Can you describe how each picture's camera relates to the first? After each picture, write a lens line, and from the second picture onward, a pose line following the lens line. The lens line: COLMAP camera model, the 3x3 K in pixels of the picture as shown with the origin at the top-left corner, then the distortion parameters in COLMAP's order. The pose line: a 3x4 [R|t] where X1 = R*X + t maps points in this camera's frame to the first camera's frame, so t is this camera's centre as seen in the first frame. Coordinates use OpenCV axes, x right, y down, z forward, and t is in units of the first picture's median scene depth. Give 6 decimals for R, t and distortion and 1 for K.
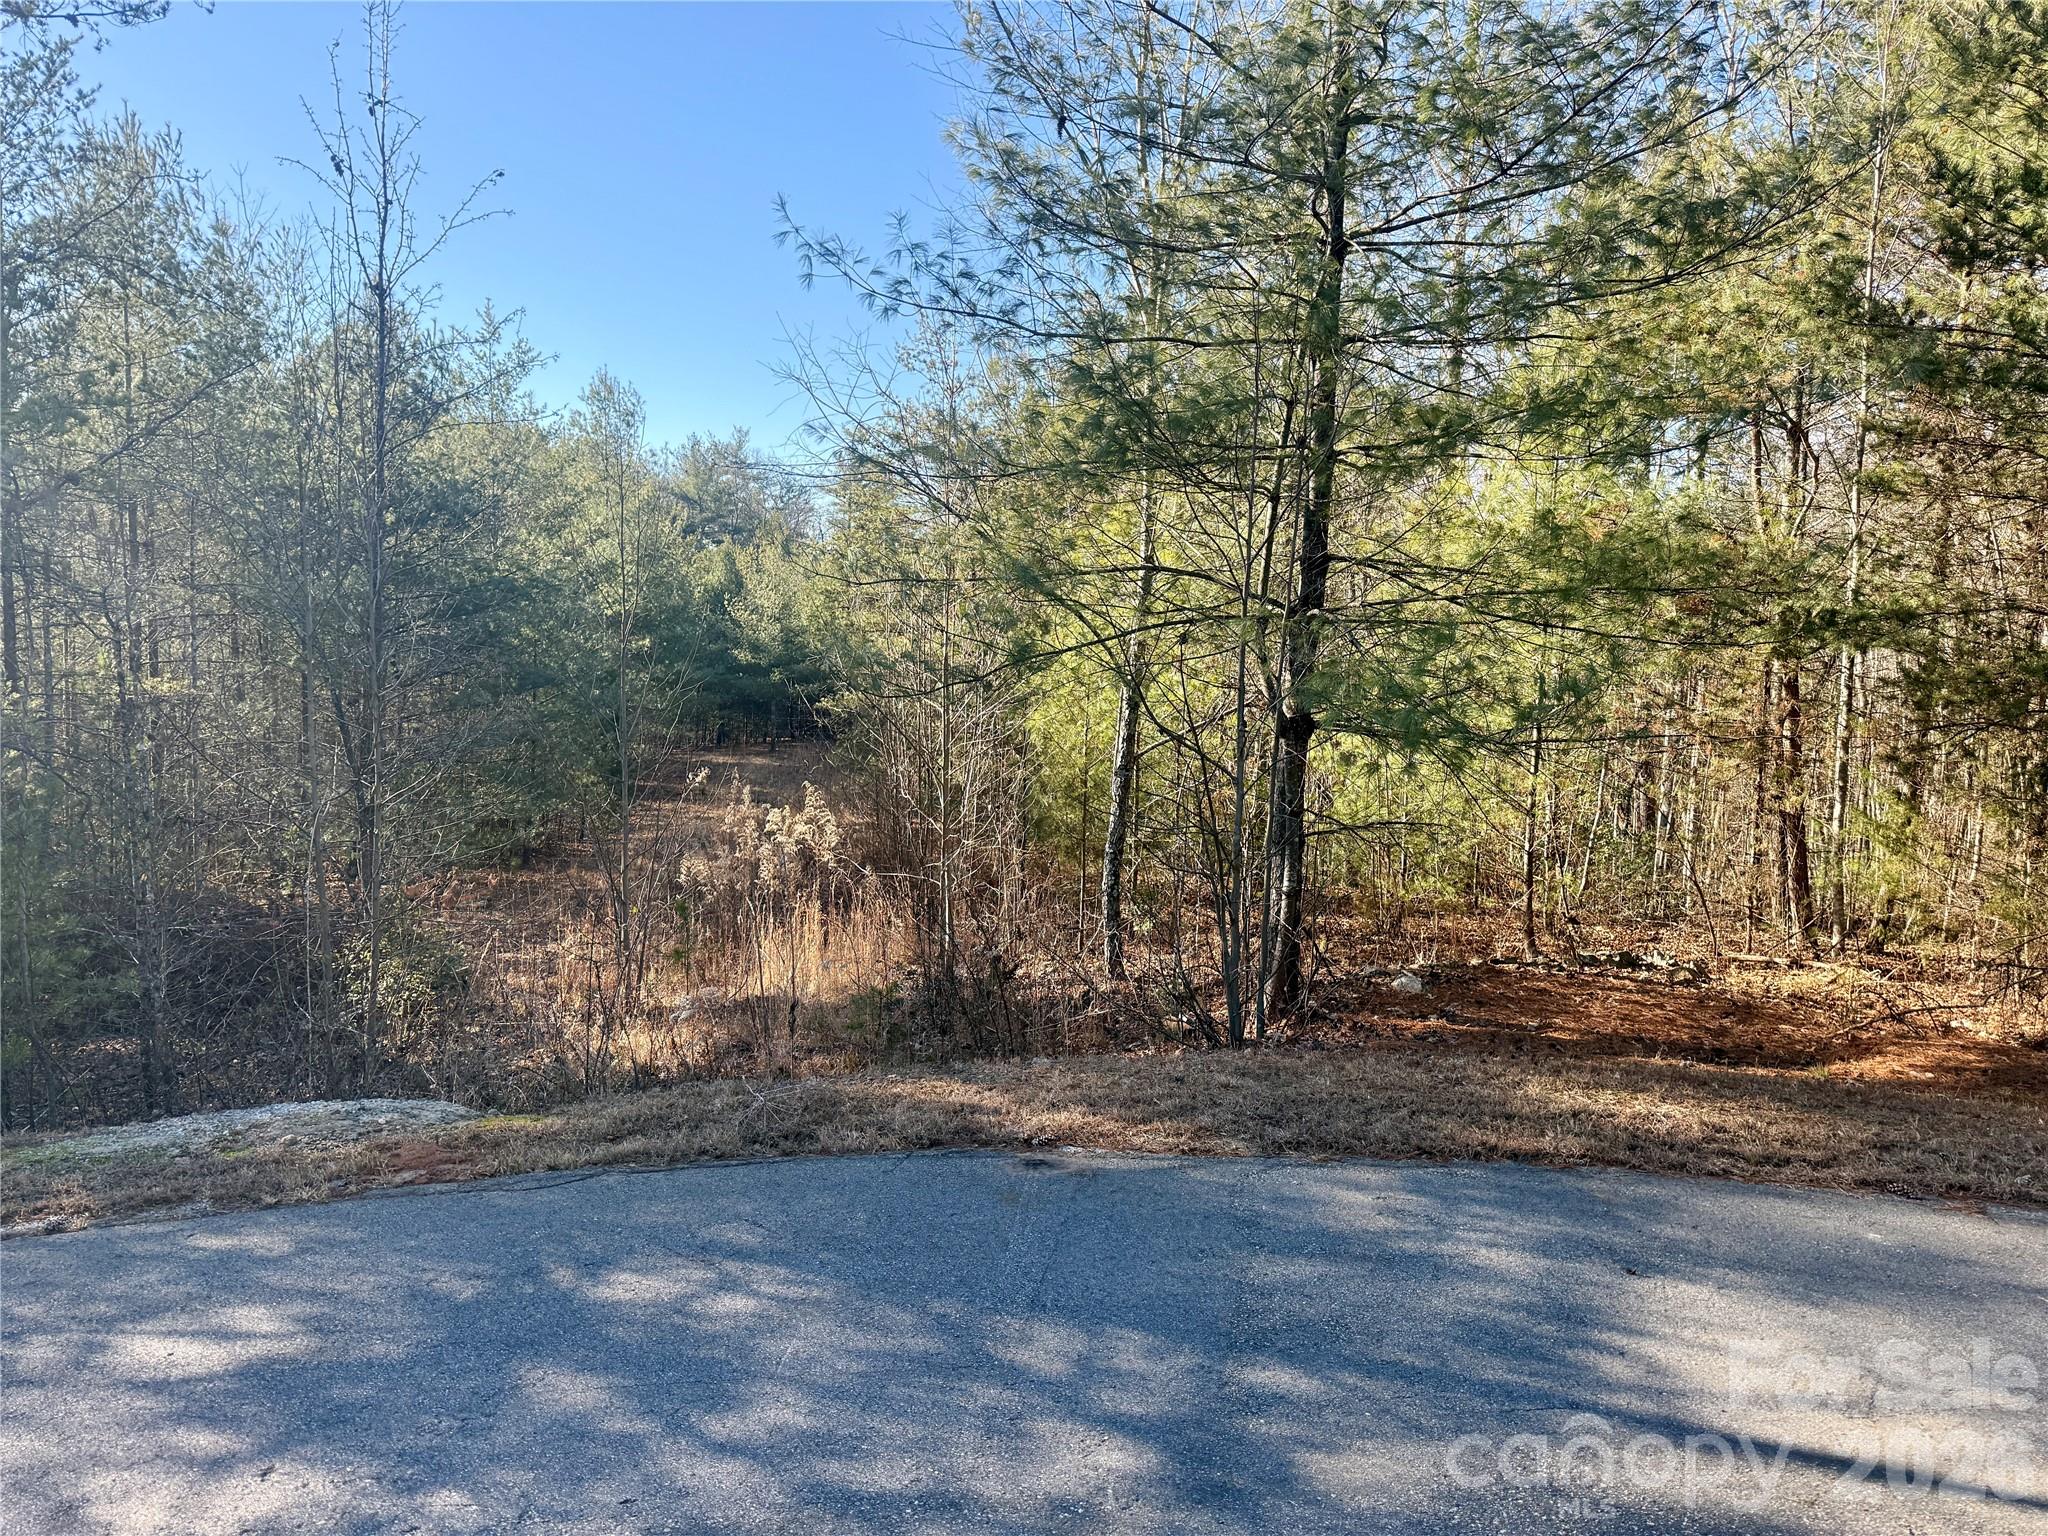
lens RADIAL K [[1409.0, 0, 1026.1], [0, 1409.0, 769.1], [0, 0, 1]] dist [0.042364, -0.045680]
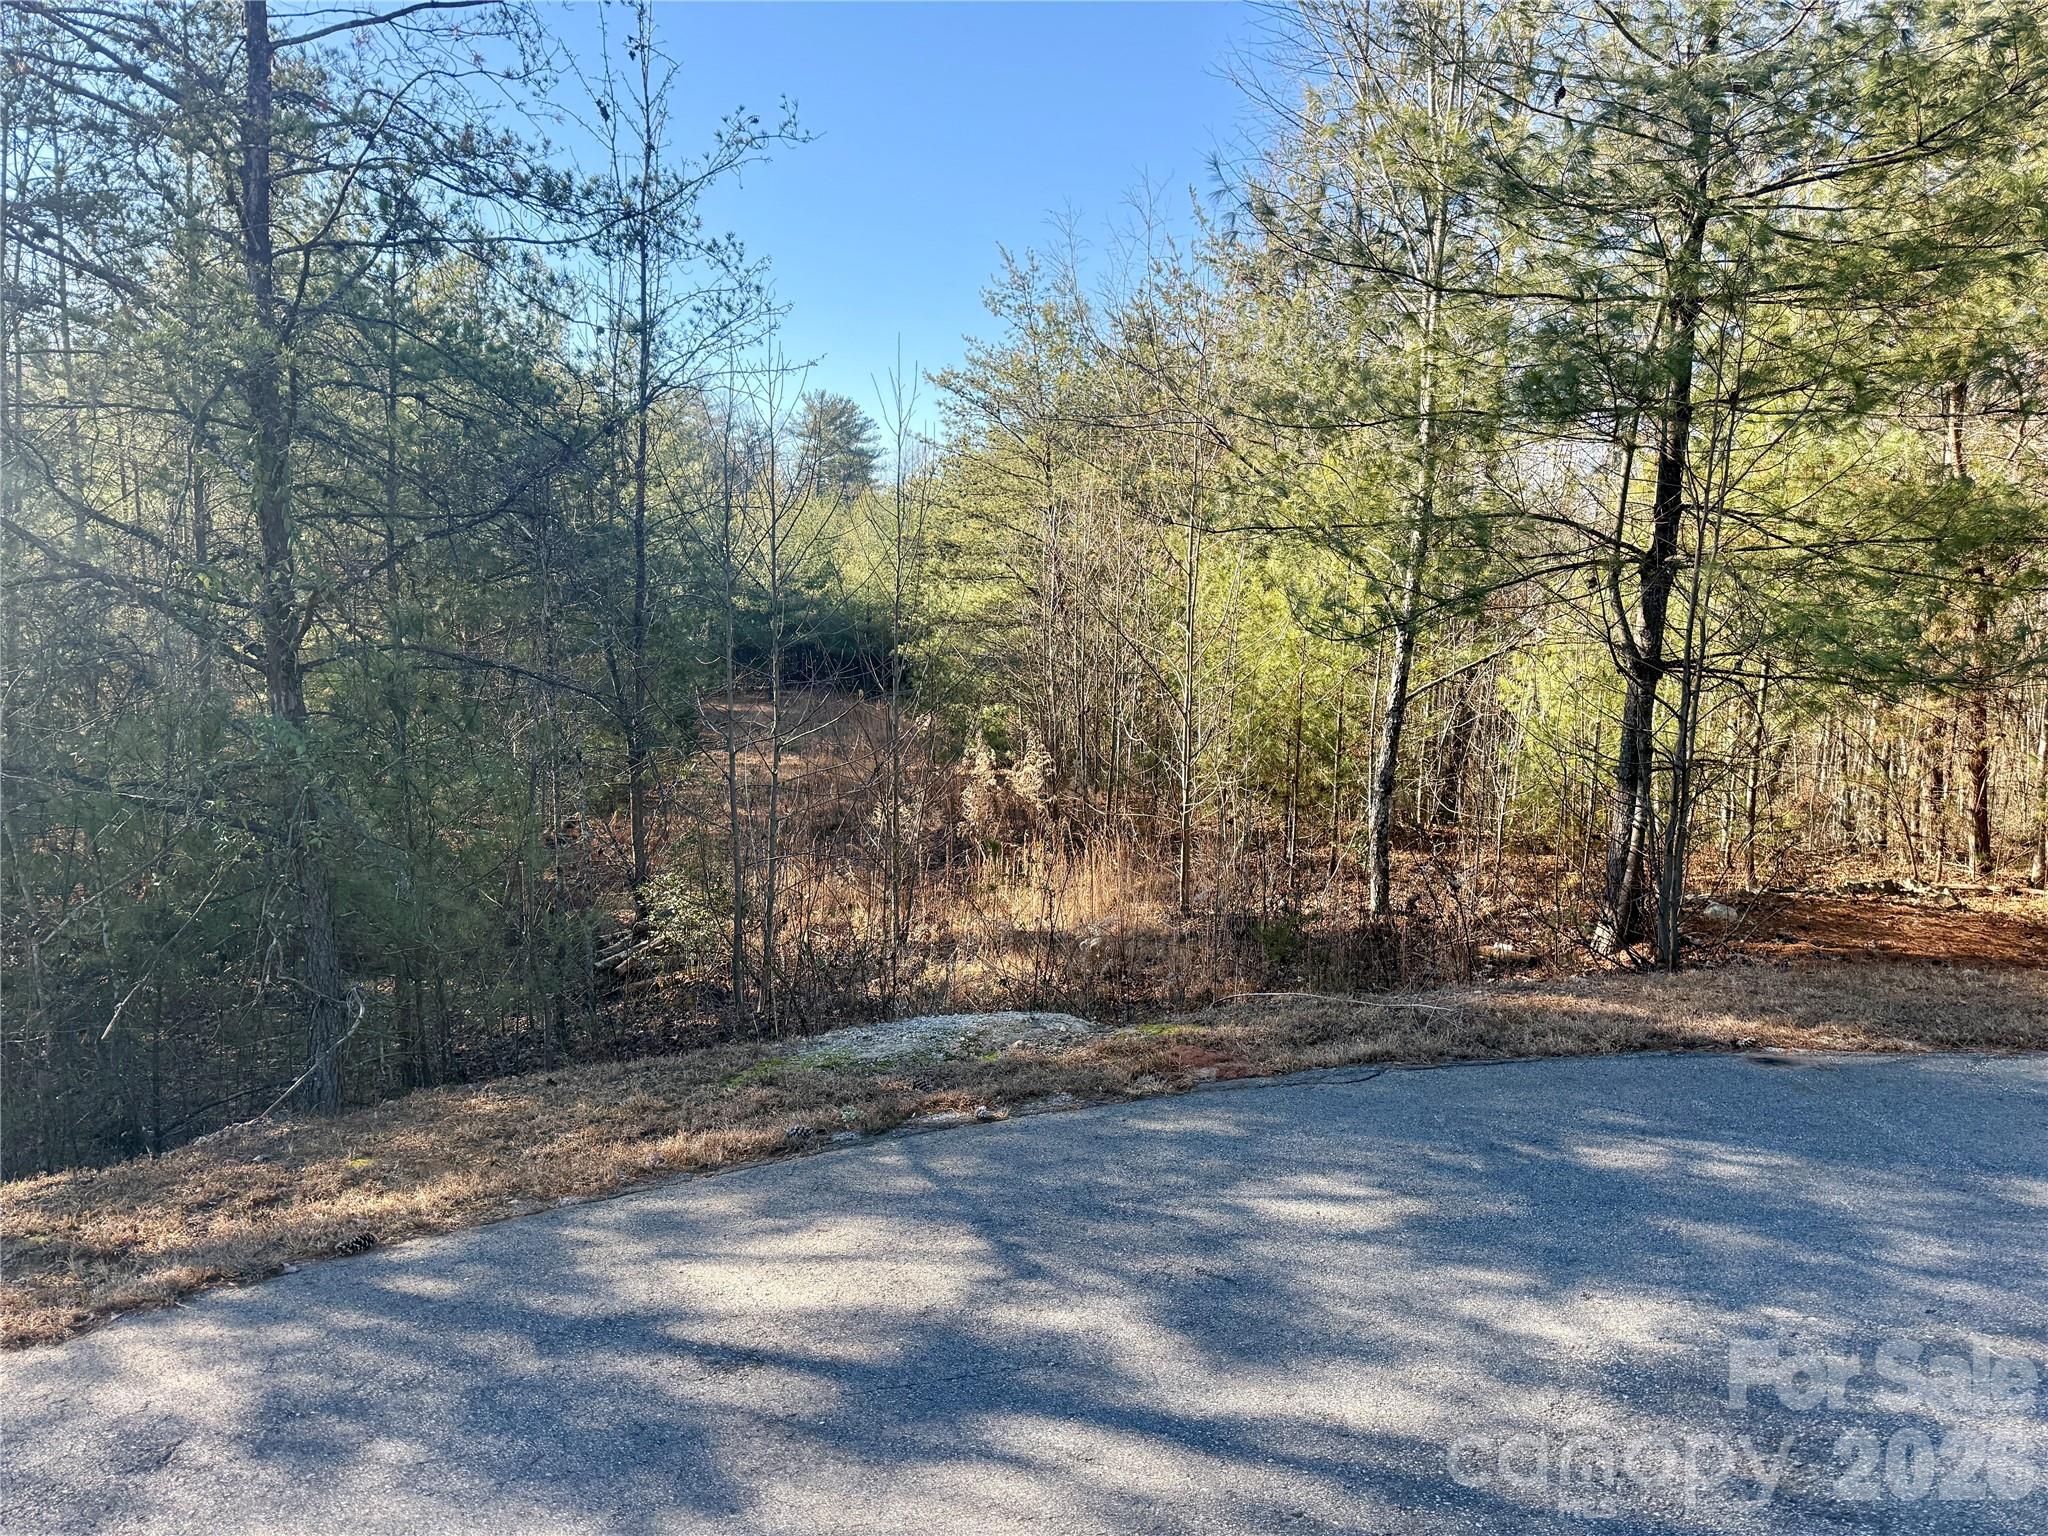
lens RADIAL K [[1409.0, 0, 1026.2], [0, 1409.0, 774.9], [0, 0, 1]] dist [0.042364, -0.045680]
pose [[0.999167, -0.005351, 0.040459, -0.109115], [0.003662, 0.999124, 0.041690, 0.001232], [-0.040647, -0.041507, 0.998311, -0.014501]]
